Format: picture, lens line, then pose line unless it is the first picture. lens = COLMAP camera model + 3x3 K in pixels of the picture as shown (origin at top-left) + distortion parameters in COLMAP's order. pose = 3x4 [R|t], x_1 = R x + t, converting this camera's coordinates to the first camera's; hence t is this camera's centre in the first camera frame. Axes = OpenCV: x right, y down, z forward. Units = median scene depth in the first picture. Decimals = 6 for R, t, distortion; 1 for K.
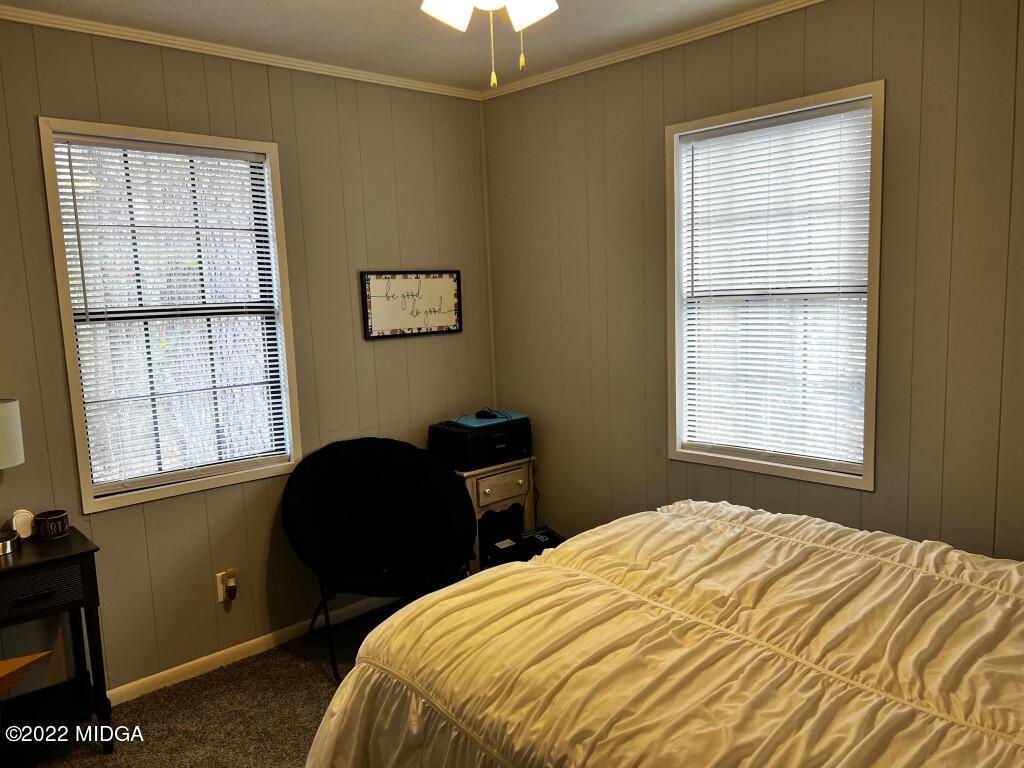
lens RADIAL K [[771.7, 0, 506.6], [0, 771.7, 386.7], [0, 0, 1]] dist [0.053589, -0.069955]
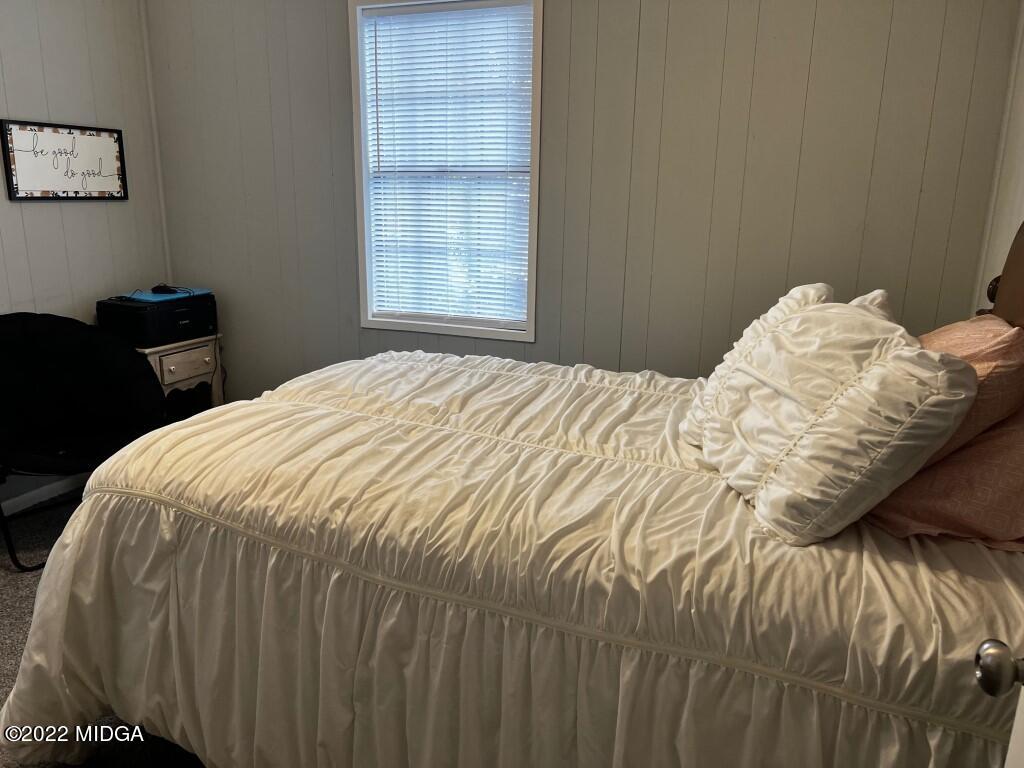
lens RADIAL K [[771.7, 0, 520.7], [0, 771.7, 382.8], [0, 0, 1]] dist [0.053589, -0.069955]
pose [[0.899755, -0.055372, 0.432869, -0.104127], [0.008123, 0.993871, 0.110250, 0.095585], [-0.436320, -0.095682, 0.894690, -0.103457]]
